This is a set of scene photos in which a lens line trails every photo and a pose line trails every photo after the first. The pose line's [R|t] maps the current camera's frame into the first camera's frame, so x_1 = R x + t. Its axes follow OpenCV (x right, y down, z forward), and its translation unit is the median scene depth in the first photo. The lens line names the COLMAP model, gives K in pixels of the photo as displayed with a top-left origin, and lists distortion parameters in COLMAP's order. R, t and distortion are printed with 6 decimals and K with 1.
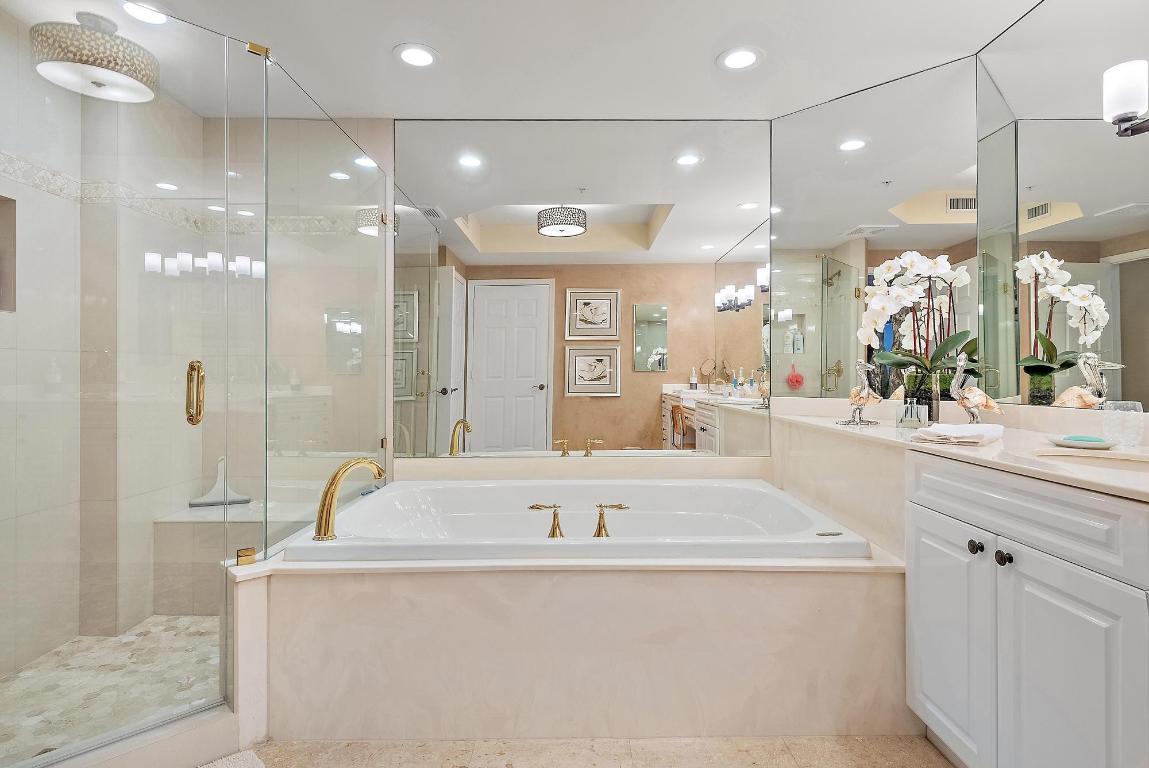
lens RADIAL K [[585.1, 0, 580.8], [0, 585.1, 372.8], [0, 0, 1]] dist [-0.000377, 0.002256]
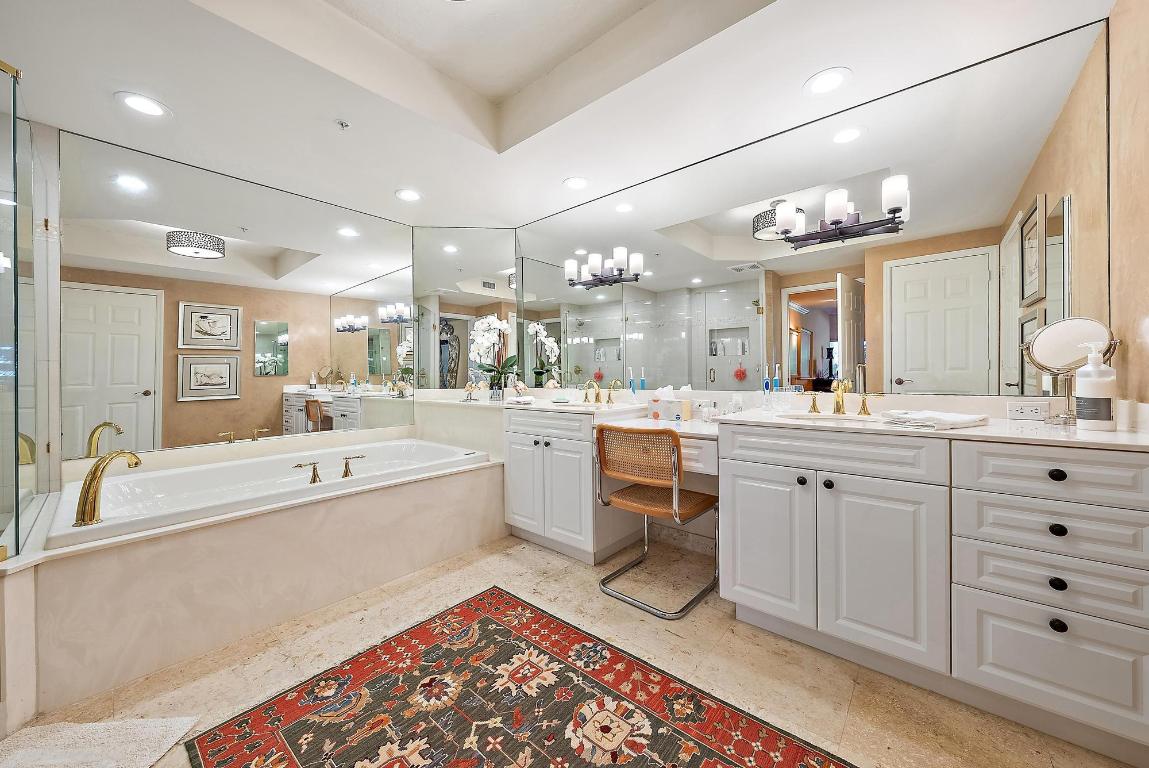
lens RADIAL K [[414.4, 0, 572.7], [0, 414.4, 377.5], [0, 0, 1]] dist [-0.002701, 0.000040]
pose [[0.670778, -0.011807, 0.741564, -0.309912], [0.009929, 0.999927, 0.006939, 0.002672], [-0.741592, 0.002708, 0.670846, -0.181116]]
